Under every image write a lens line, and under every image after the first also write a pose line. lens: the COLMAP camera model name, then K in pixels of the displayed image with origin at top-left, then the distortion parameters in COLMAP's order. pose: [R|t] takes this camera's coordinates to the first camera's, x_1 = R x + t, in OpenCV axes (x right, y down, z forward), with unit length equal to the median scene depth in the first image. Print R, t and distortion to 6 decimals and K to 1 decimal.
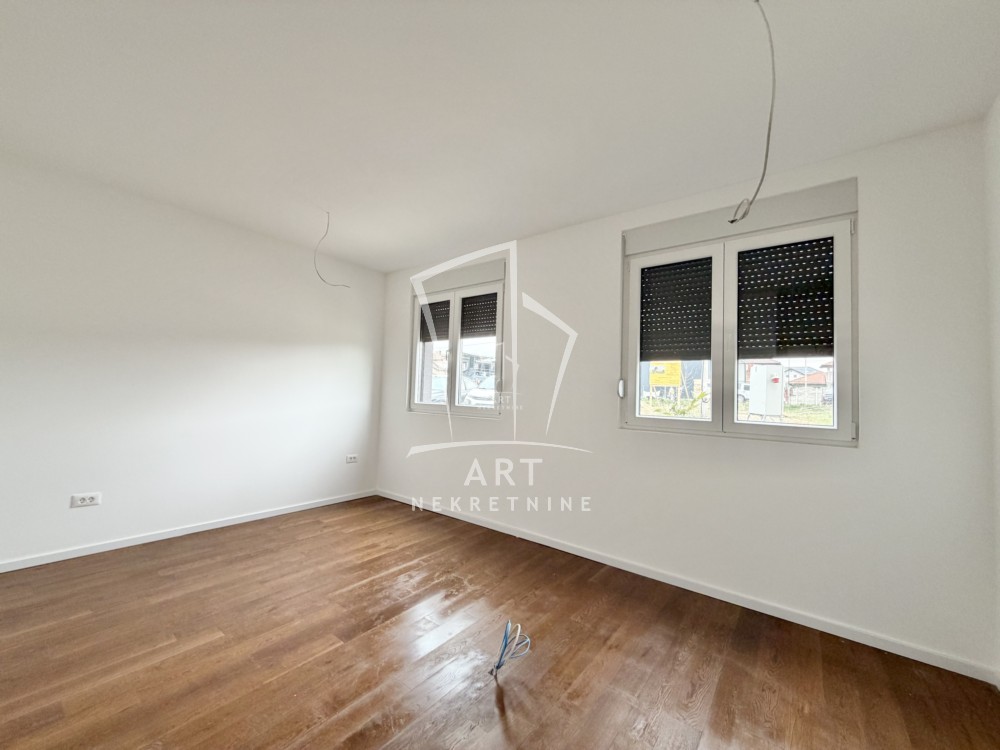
lens RADIAL K [[402.4, 0, 500.0], [0, 402.4, 375.0], [0, 0, 1]] dist [-0.013810, -0.000175]
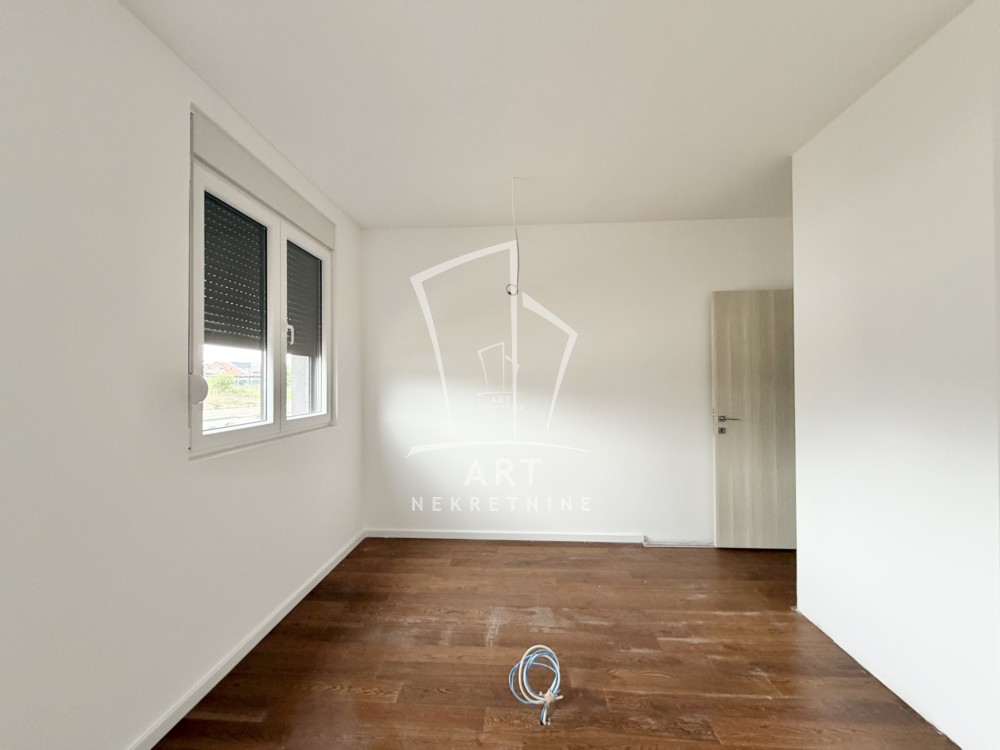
lens RADIAL K [[397.9, 0, 500.0], [0, 397.9, 375.0], [0, 0, 1]] dist [0.003887, -0.000131]
pose [[-0.570479, -0.016759, 0.821141, -0.490690], [-0.047506, 0.998791, -0.012620, 0.000449], [-0.819937, -0.046208, -0.570586, 1.182139]]
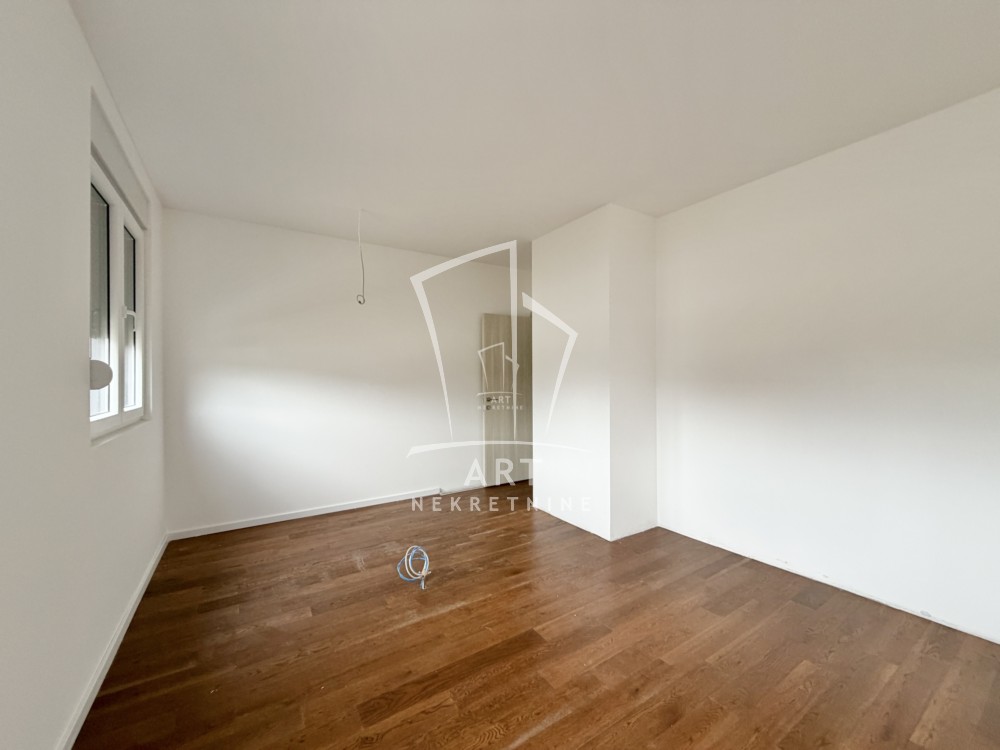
lens RADIAL K [[397.9, 0, 500.0], [0, 397.9, 375.0], [0, 0, 1]] dist [0.003887, -0.000131]
pose [[-0.945815, -0.025136, 0.323732, -0.509949], [-0.037579, 0.998773, -0.032241, 0.034530], [-0.322524, -0.042660, -0.945599, 1.652345]]
